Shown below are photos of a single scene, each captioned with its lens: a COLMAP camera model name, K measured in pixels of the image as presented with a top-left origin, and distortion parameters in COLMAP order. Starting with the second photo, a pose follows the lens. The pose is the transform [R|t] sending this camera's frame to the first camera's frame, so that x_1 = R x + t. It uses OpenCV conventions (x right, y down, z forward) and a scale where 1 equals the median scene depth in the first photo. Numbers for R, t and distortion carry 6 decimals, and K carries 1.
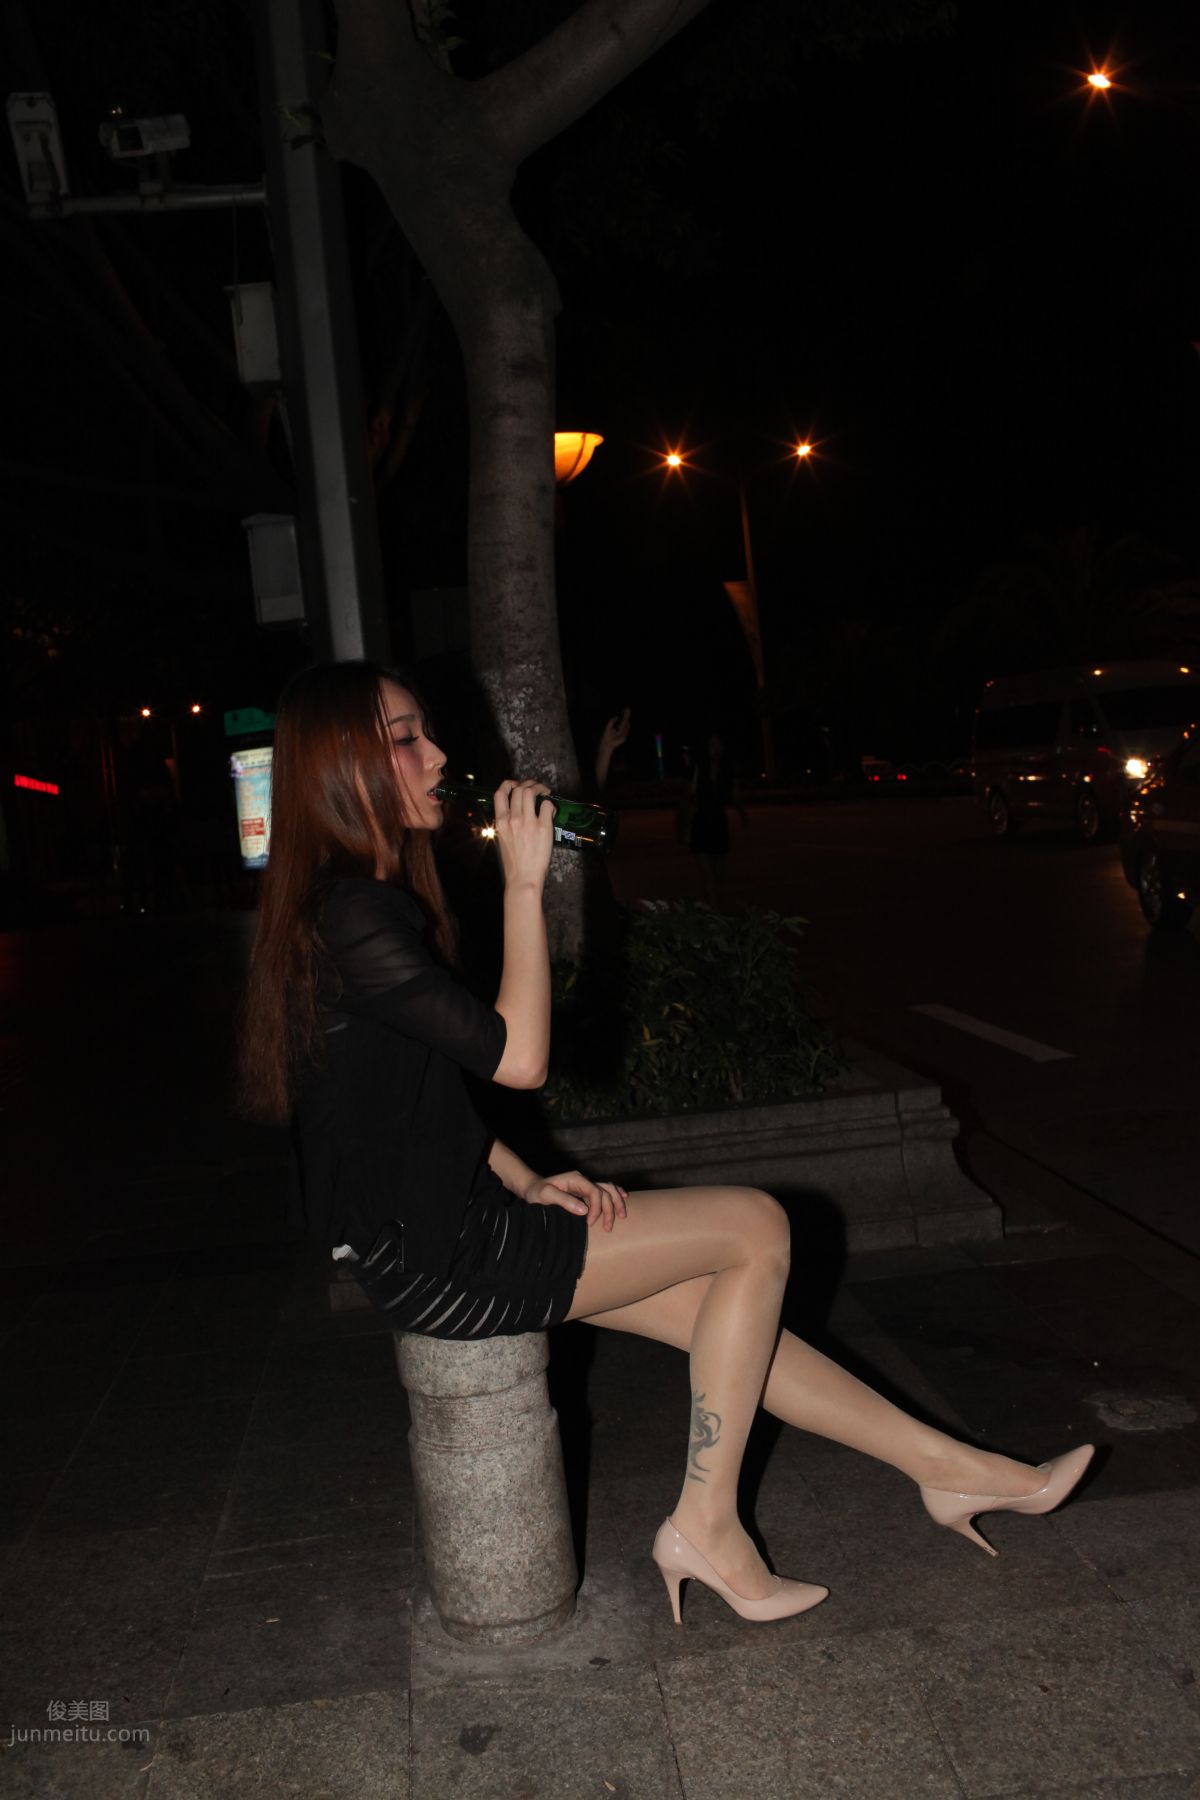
lens RADIAL K [[1736.8, 0, 589.4], [0, 1736.8, 897.0], [0, 0, 1]] dist [-0.104371, 0.148582]
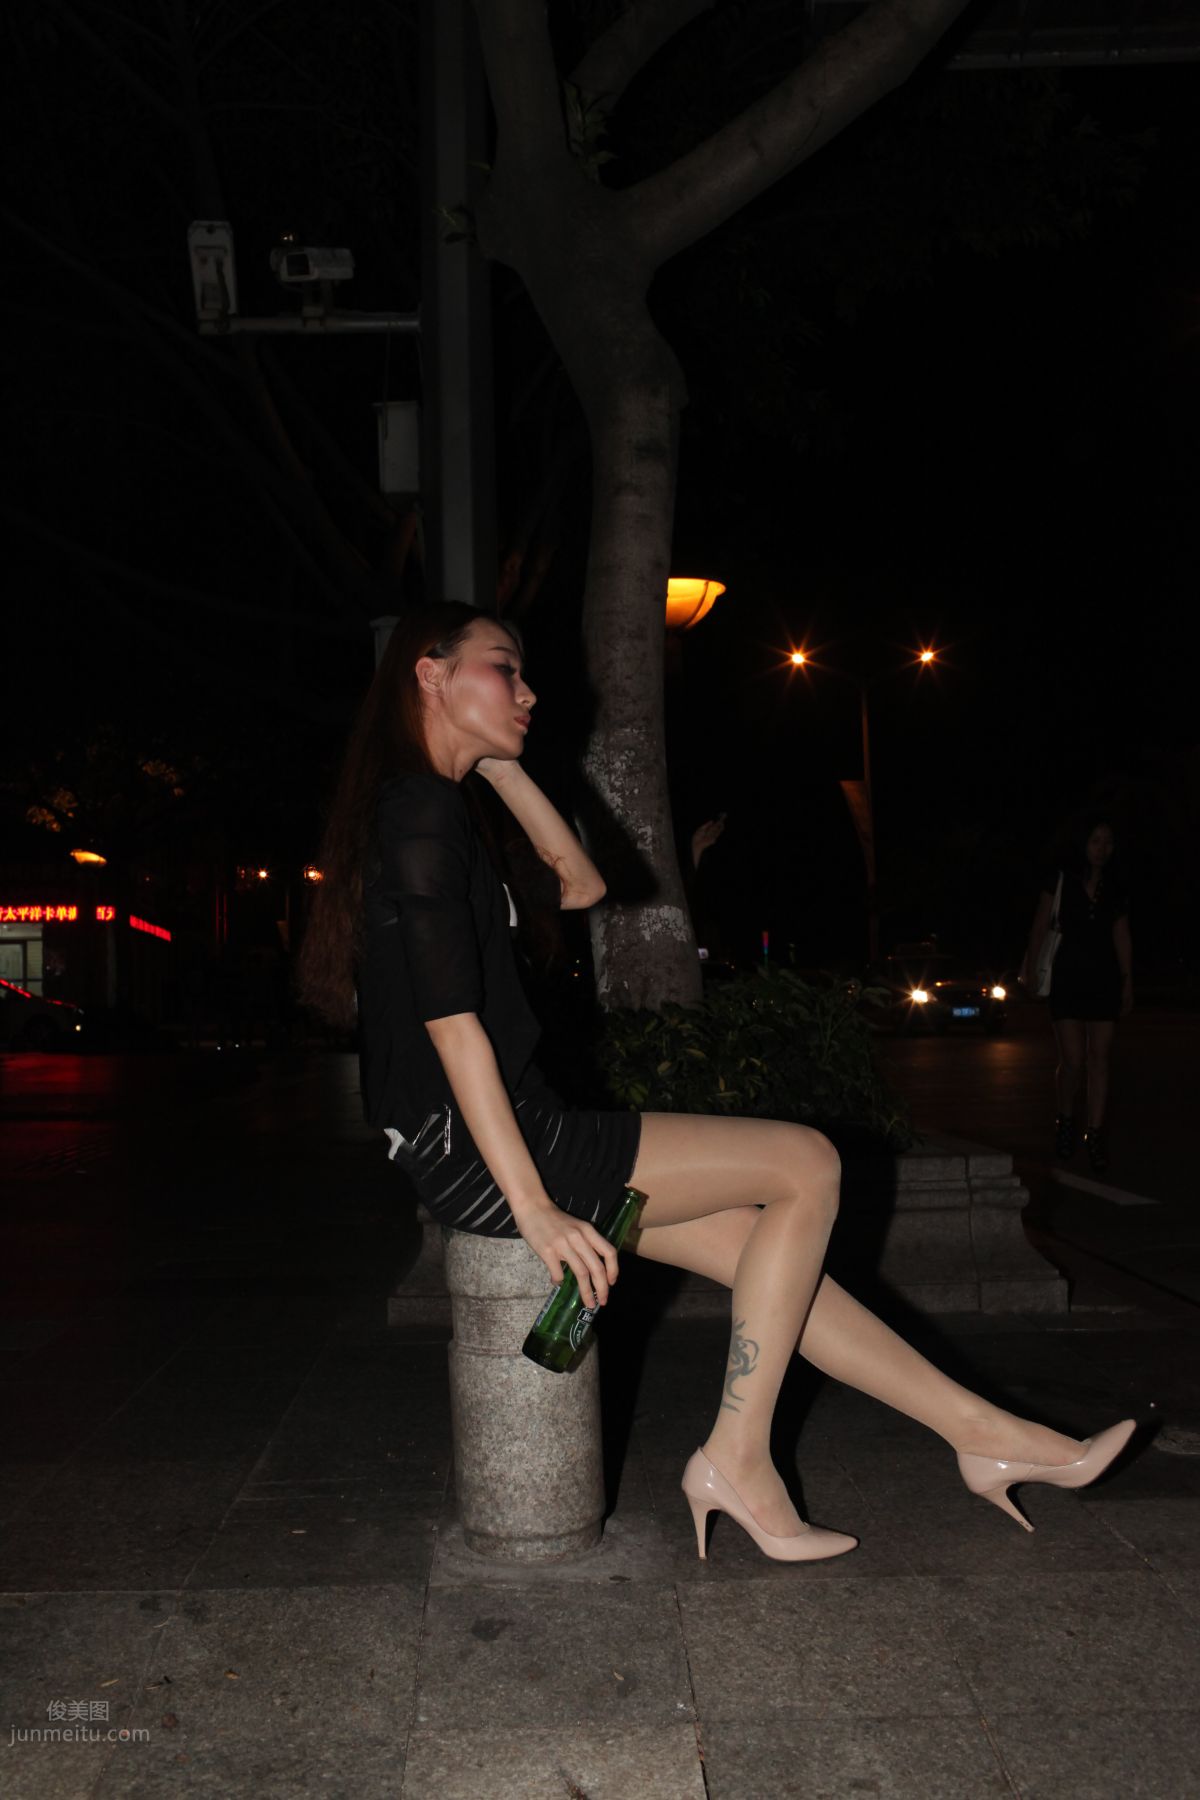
lens RADIAL K [[1736.8, 0, 589.4], [0, 1736.8, 897.0], [0, 0, 1]] dist [-0.104371, 0.148582]
pose [[0.995630, 0.068541, -0.063434, 0.013250], [-0.075213, 0.991130, -0.109568, 0.089877], [0.055362, 0.113860, 0.991953, -0.016822]]
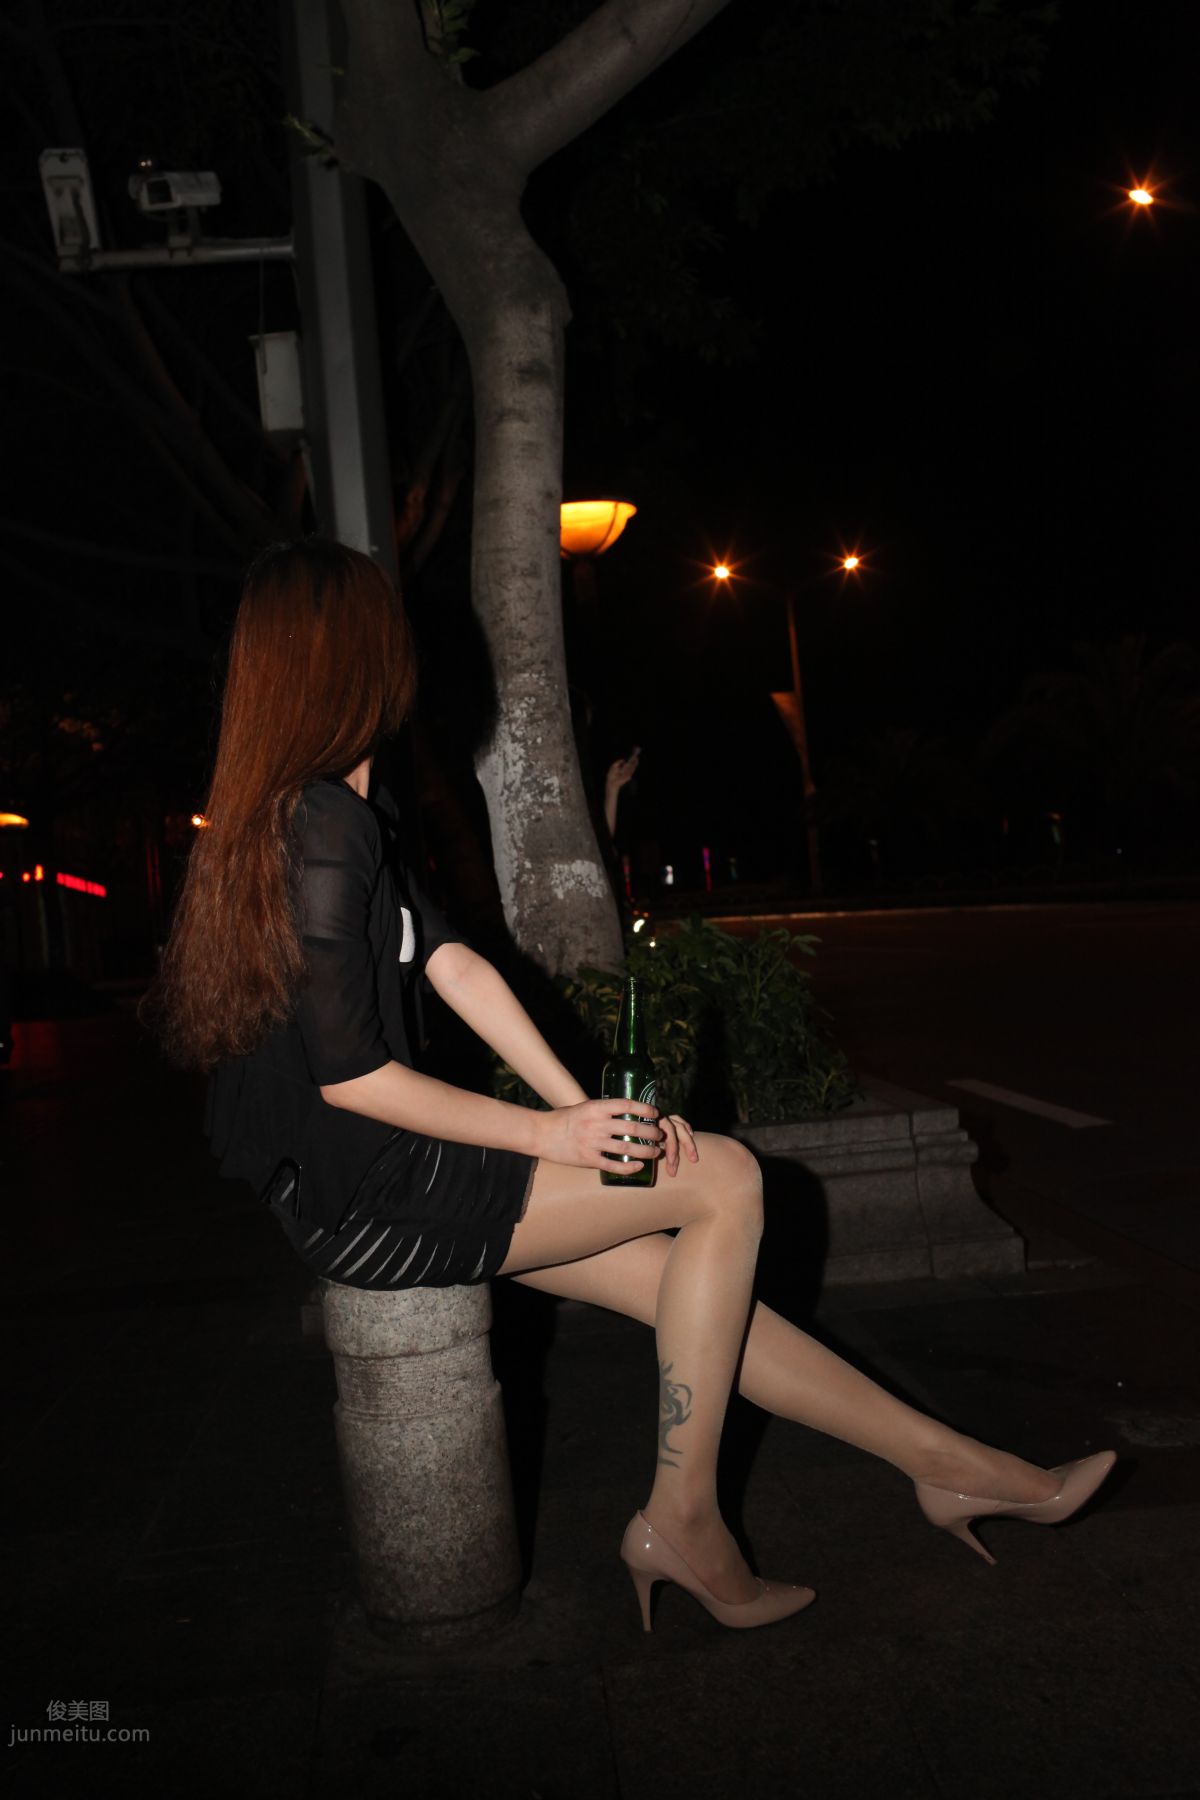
lens RADIAL K [[1736.8, 0, 589.4], [0, 1736.8, 897.0], [0, 0, 1]] dist [-0.104371, 0.148582]
pose [[0.999552, 0.009546, -0.028358, 0.028883], [-0.011435, 0.997673, -0.067215, 0.060936], [0.027650, 0.067509, 0.997335, 0.052434]]
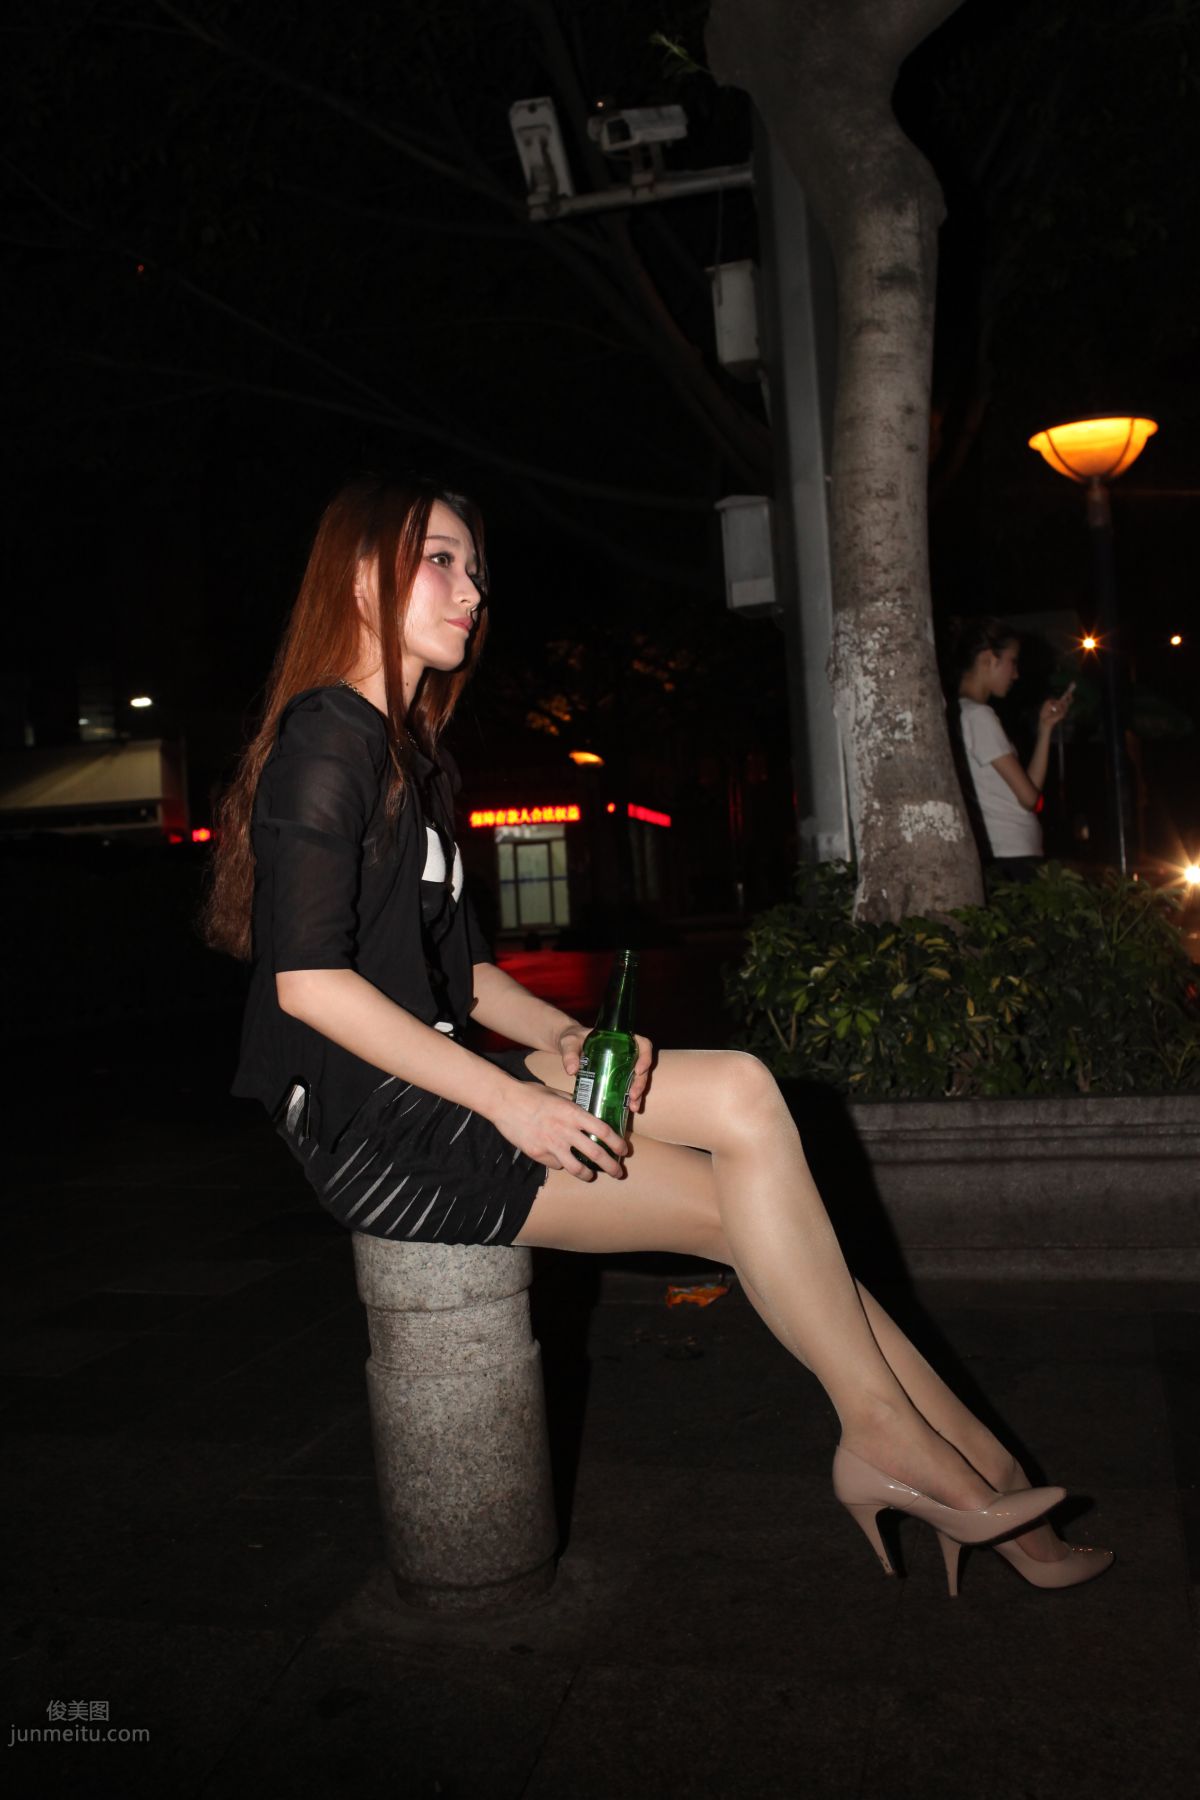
lens RADIAL K [[1736.8, 0, 589.4], [0, 1736.8, 897.0], [0, 0, 1]] dist [-0.104371, 0.148582]
pose [[0.929490, 0.038934, -0.366786, 0.177499], [-0.050528, 0.998479, -0.022059, 0.053491], [0.365369, 0.039037, 0.930044, 0.121929]]
